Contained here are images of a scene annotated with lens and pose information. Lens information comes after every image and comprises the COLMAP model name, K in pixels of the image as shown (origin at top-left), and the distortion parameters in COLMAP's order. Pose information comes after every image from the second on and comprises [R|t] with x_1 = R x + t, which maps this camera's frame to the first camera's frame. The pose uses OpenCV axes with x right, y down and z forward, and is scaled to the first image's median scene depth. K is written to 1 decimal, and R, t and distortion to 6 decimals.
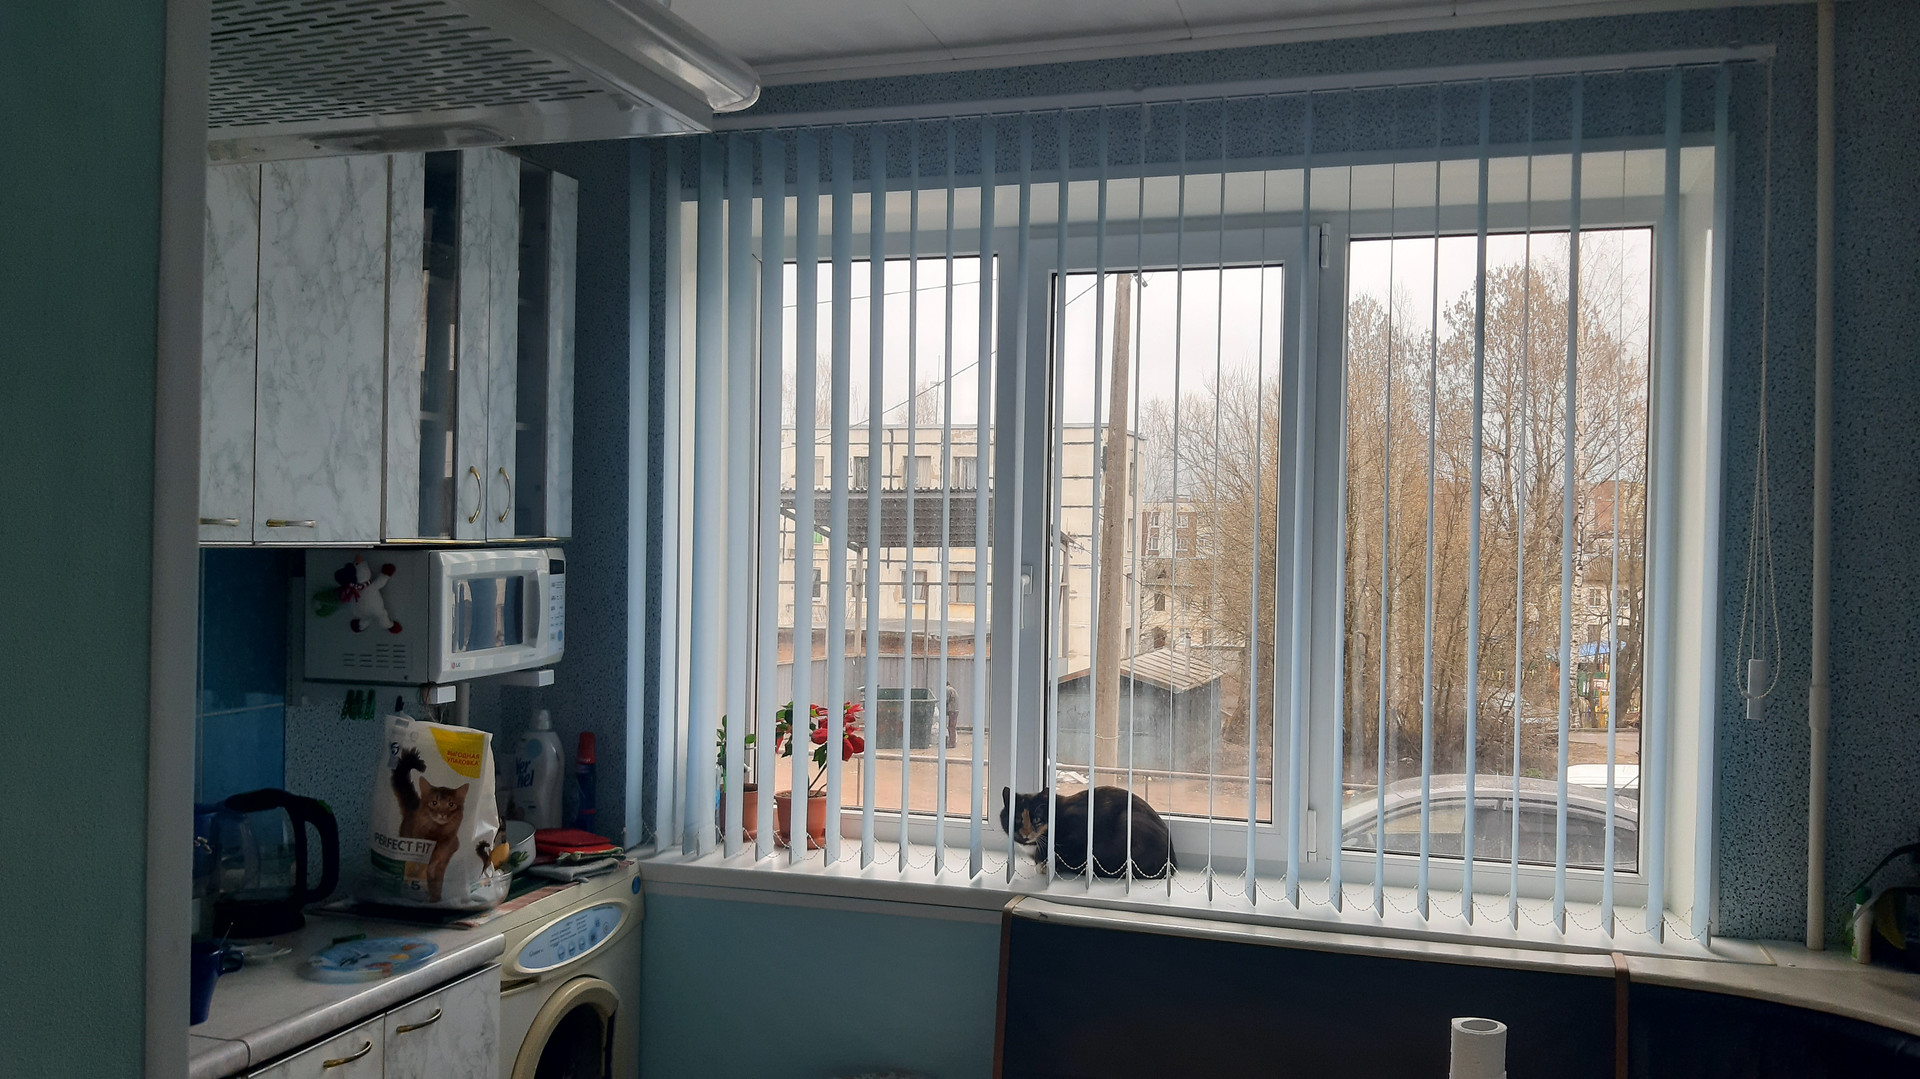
lens RADIAL K [[1551.6, 0, 966.5], [0, 1551.6, 617.6], [0, 0, 1]] dist [-0.001121, -0.003618]
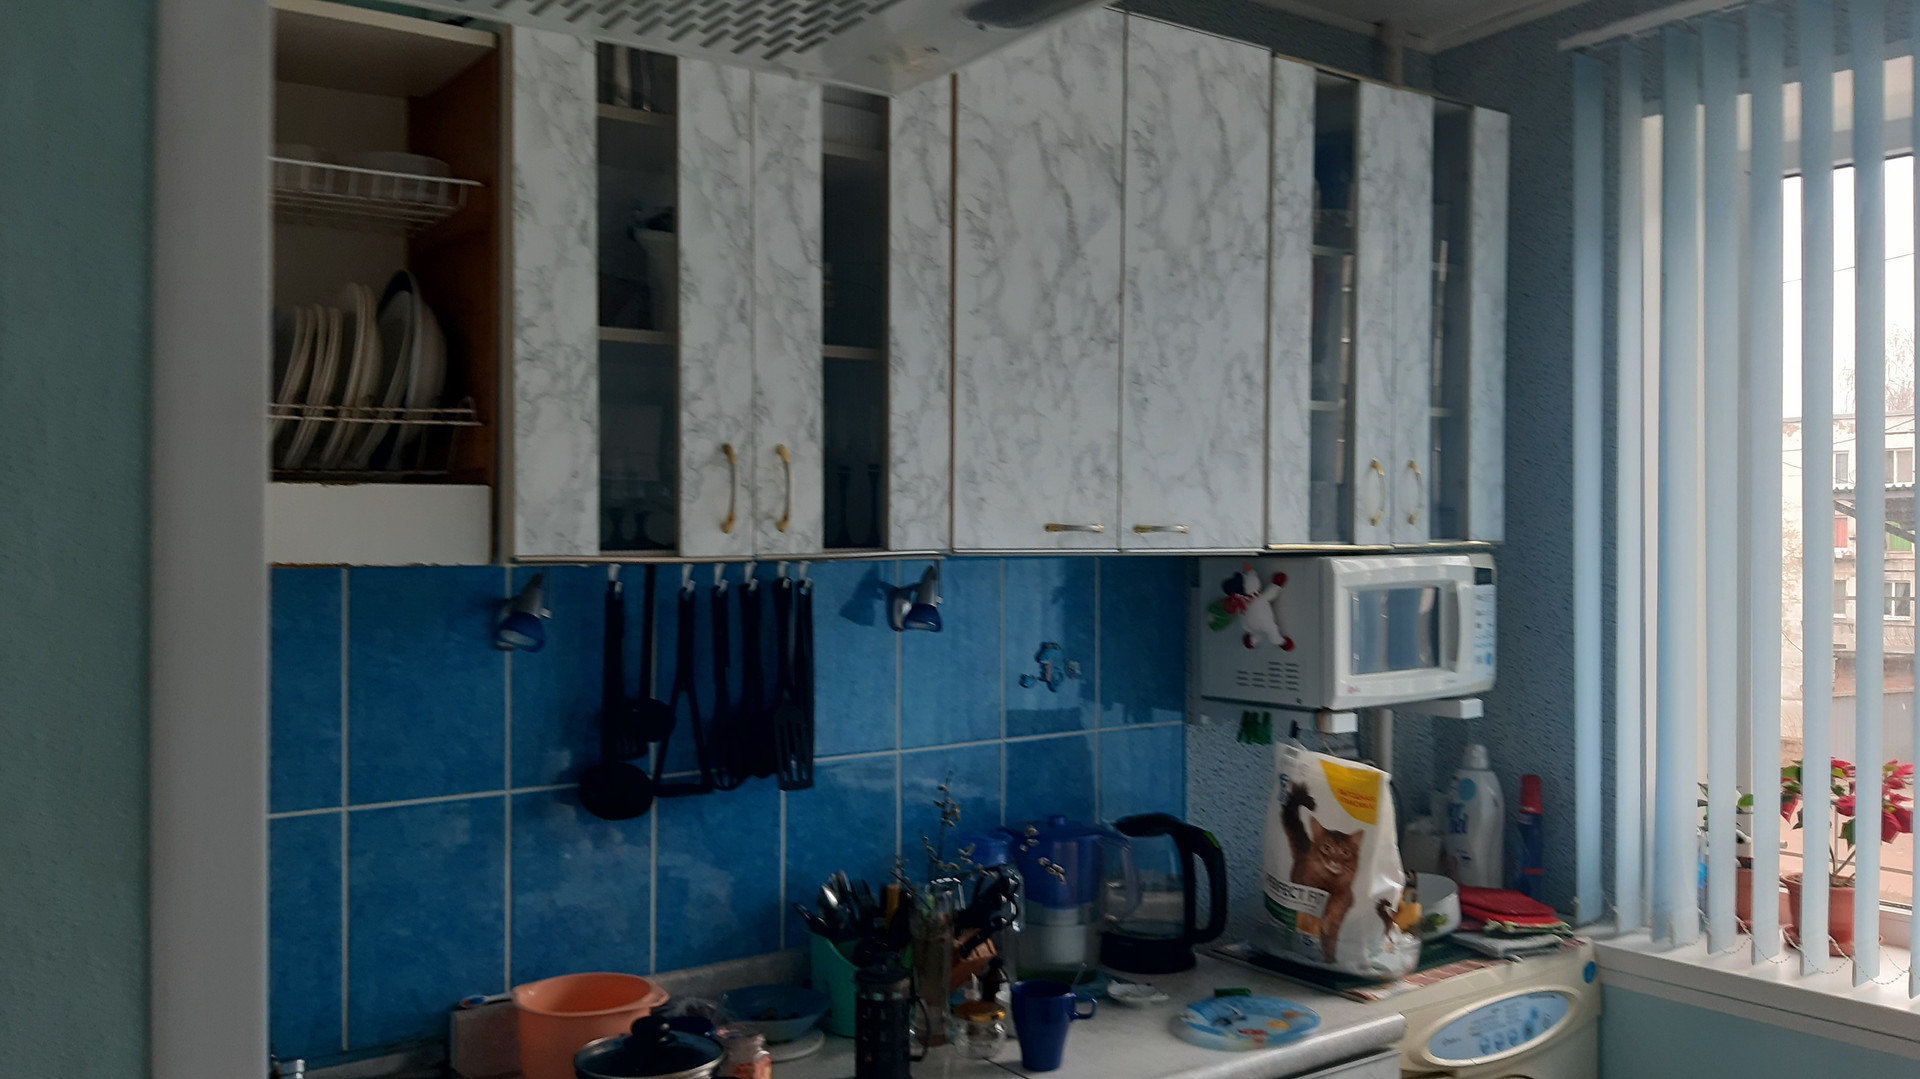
lens RADIAL K [[1616.2, 0, 961.1], [0, 1616.2, 552.1], [0, 0, 1]] dist [0.114923, -0.200029]
pose [[0.811739, -0.007103, -0.583977, 0.024282], [-0.019615, 0.999030, -0.039417, -0.005828], [0.583691, 0.043450, 0.810813, 0.128188]]
